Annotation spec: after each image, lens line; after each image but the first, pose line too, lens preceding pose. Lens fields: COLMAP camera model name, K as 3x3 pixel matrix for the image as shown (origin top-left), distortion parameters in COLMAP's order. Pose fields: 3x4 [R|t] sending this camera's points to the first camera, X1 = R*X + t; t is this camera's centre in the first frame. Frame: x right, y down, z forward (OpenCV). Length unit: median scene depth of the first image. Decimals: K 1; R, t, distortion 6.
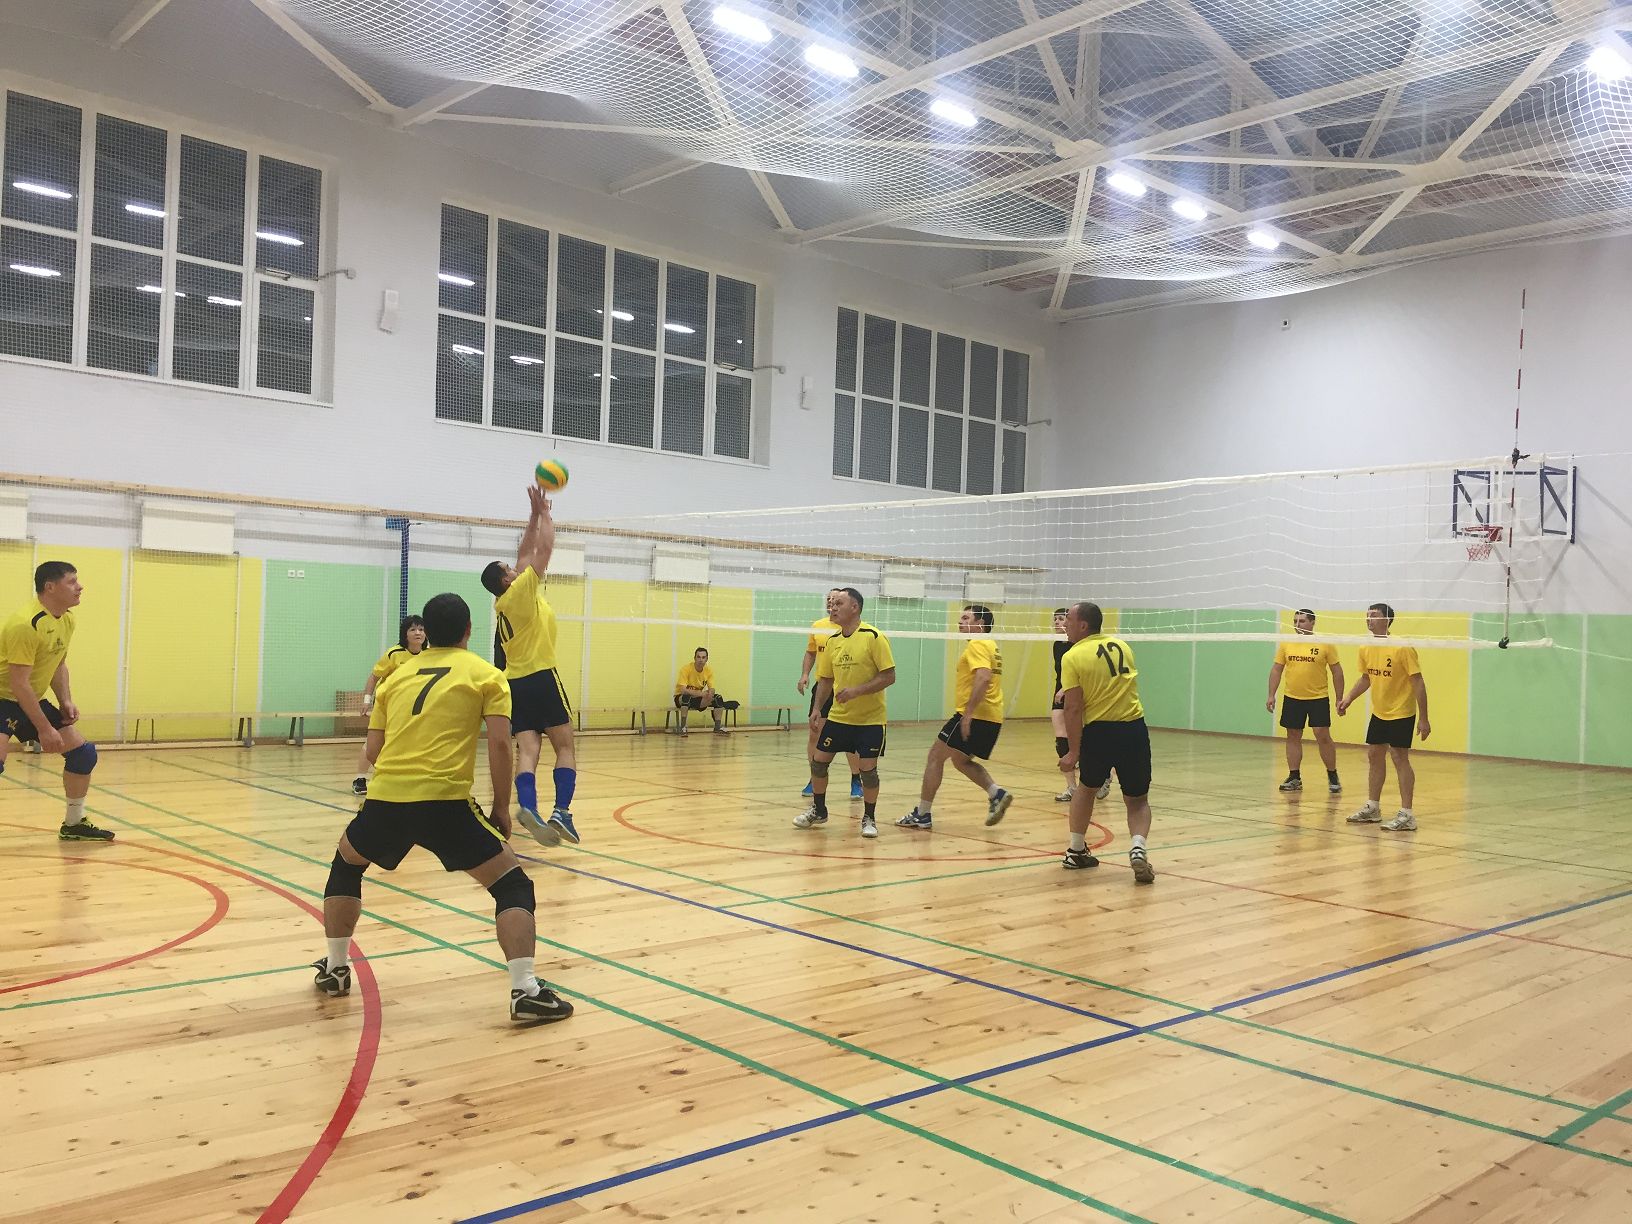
lens RADIAL K [[1381.5, 0, 814.1], [0, 1381.5, 613.9], [0, 0, 1]] dist [0.083130, -0.120217]
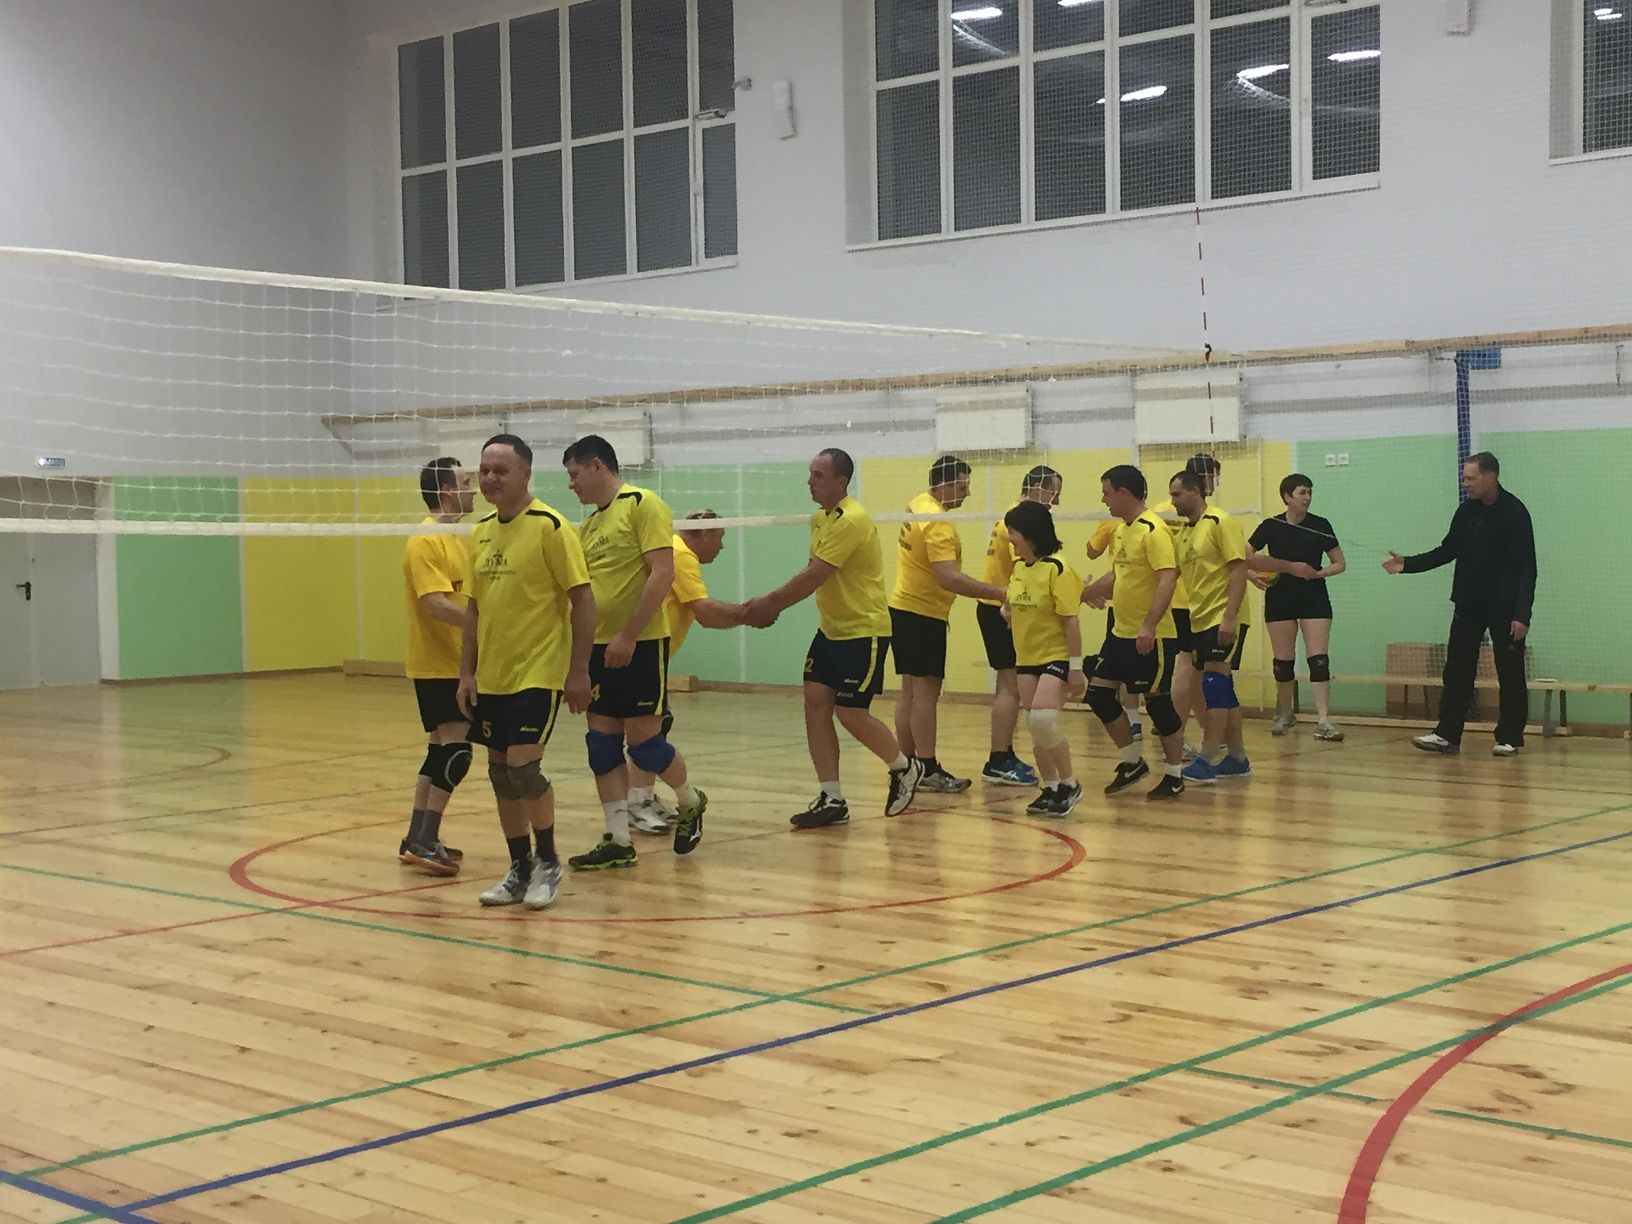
lens RADIAL K [[2400.2, 0, 814.8], [0, 2400.2, 613.8], [0, 0, 1]] dist [0.022785, 0.055587]
pose [[0.080231, -0.002520, -0.996773, 0.716815], [0.032059, 0.999486, 0.000054, 0.034749], [0.996261, -0.031960, 0.080271, 0.667466]]
